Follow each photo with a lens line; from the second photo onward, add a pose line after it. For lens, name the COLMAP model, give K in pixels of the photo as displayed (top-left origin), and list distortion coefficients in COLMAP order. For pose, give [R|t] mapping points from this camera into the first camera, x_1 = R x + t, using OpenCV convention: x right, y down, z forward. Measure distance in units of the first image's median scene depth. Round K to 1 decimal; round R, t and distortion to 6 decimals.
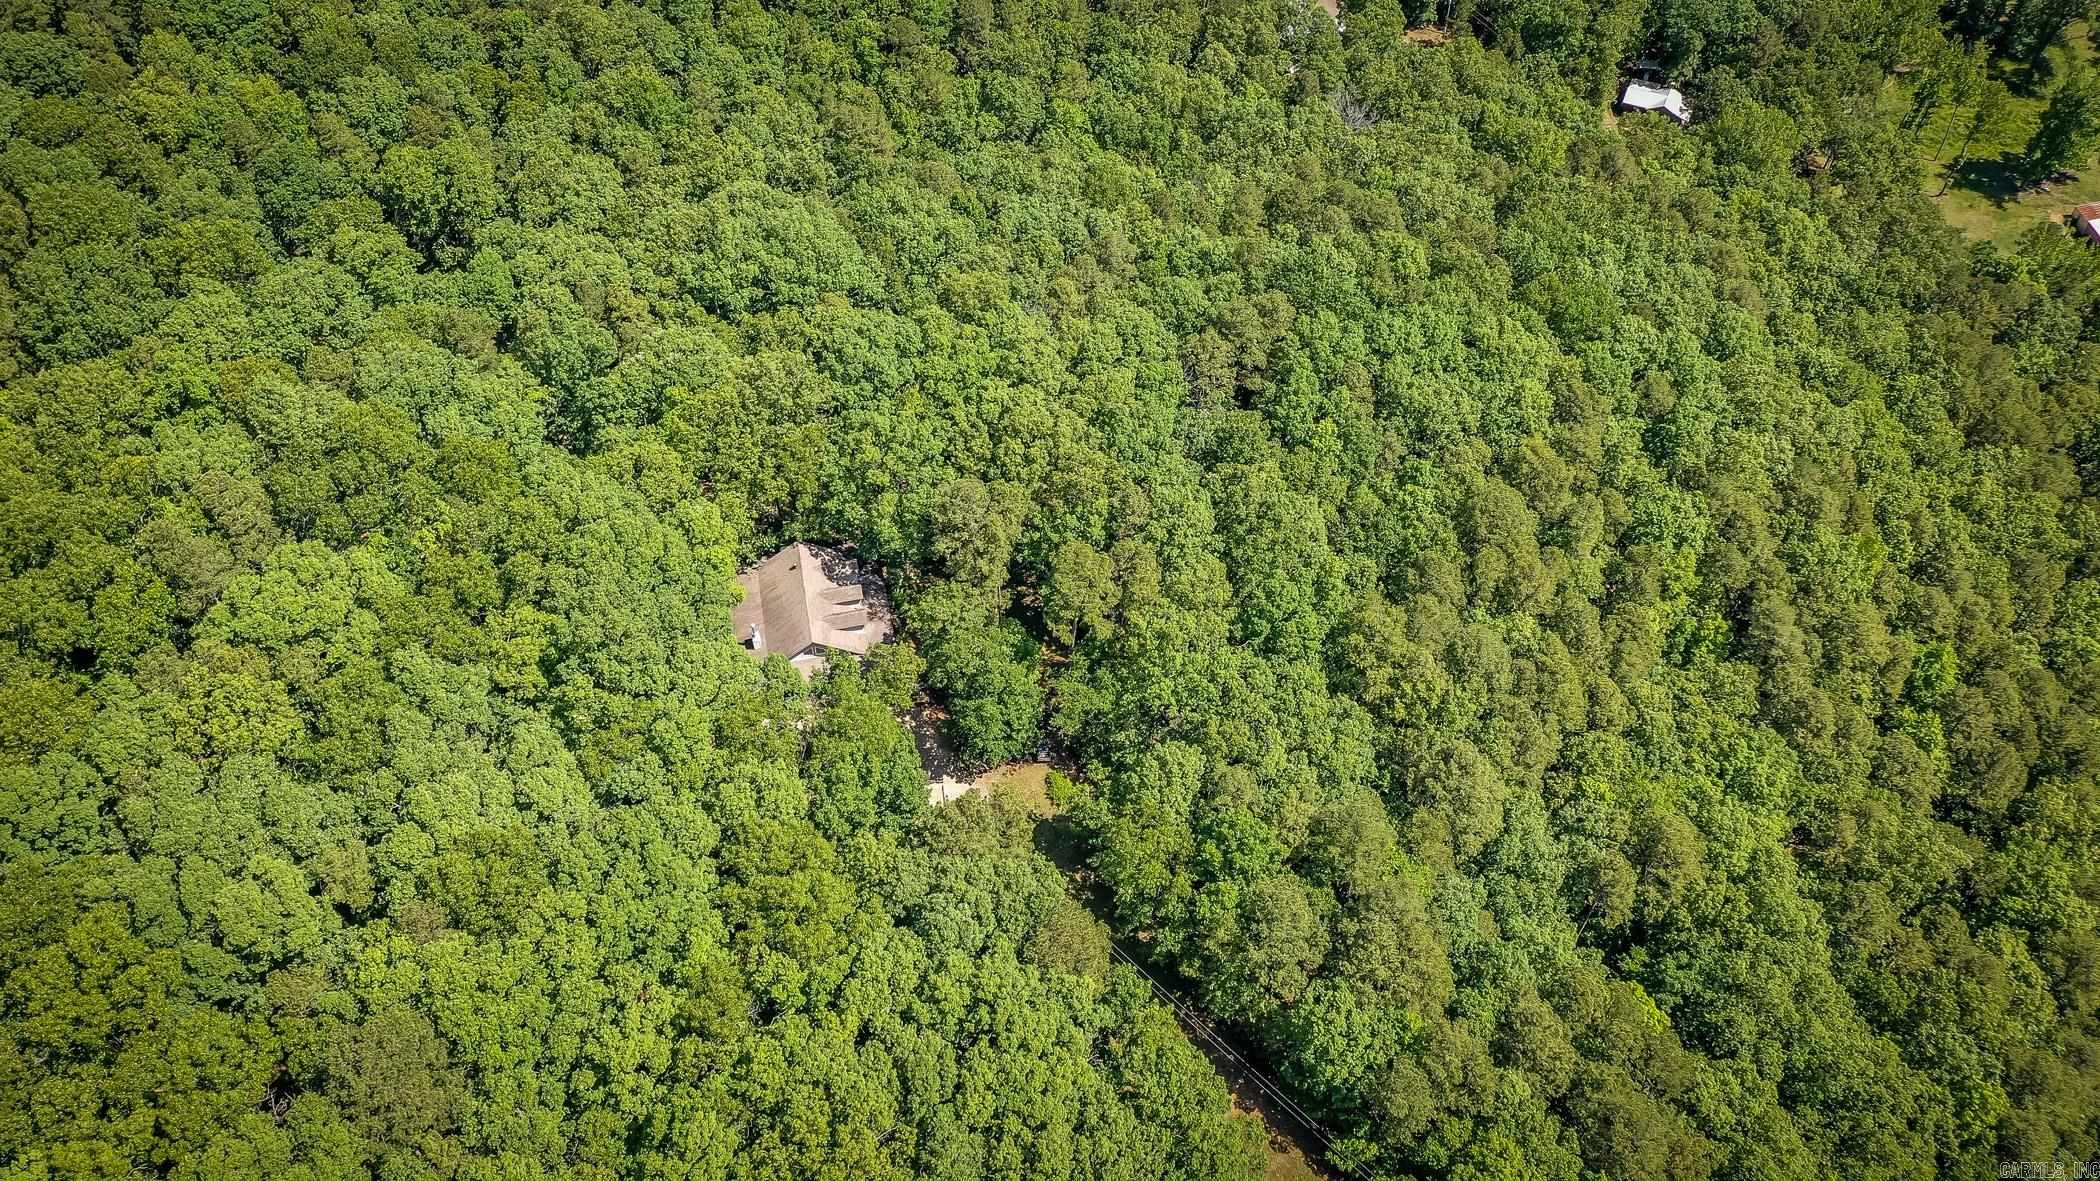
lens RADIAL K [[1681.7, 0, 1051.1], [0, 1681.7, 591.0], [0, 0, 1]] dist [0.013111, 0.006474]
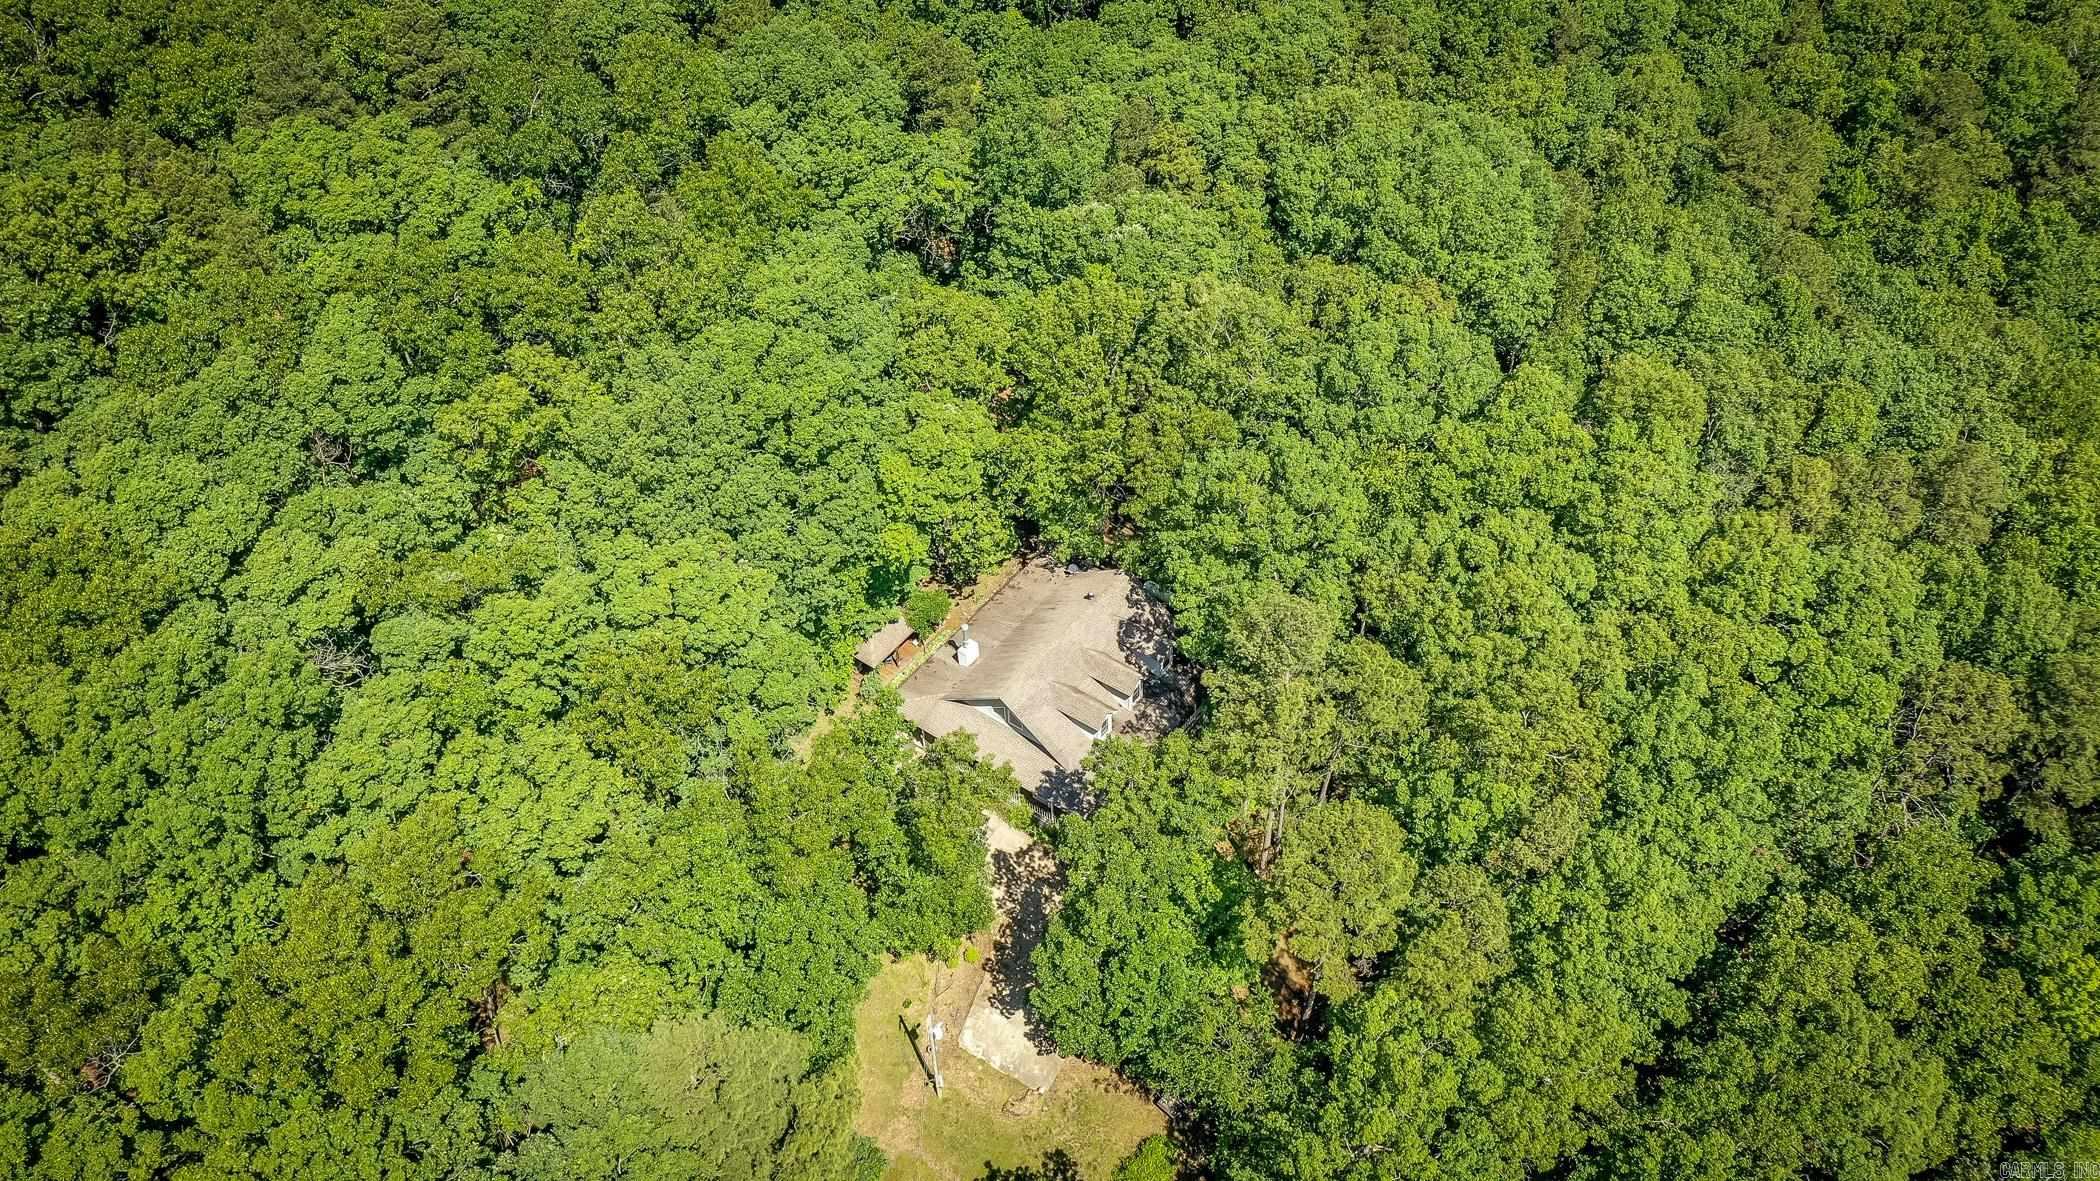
lens RADIAL K [[1681.7, 0, 1049.0], [0, 1681.7, 587.8], [0, 0, 1]] dist [0.013111, 0.006474]
pose [[0.662041, 0.523045, -0.536773, 0.171459], [-0.562500, 0.820062, 0.105316, -0.074103], [0.495272, 0.232211, 0.837128, 0.462579]]
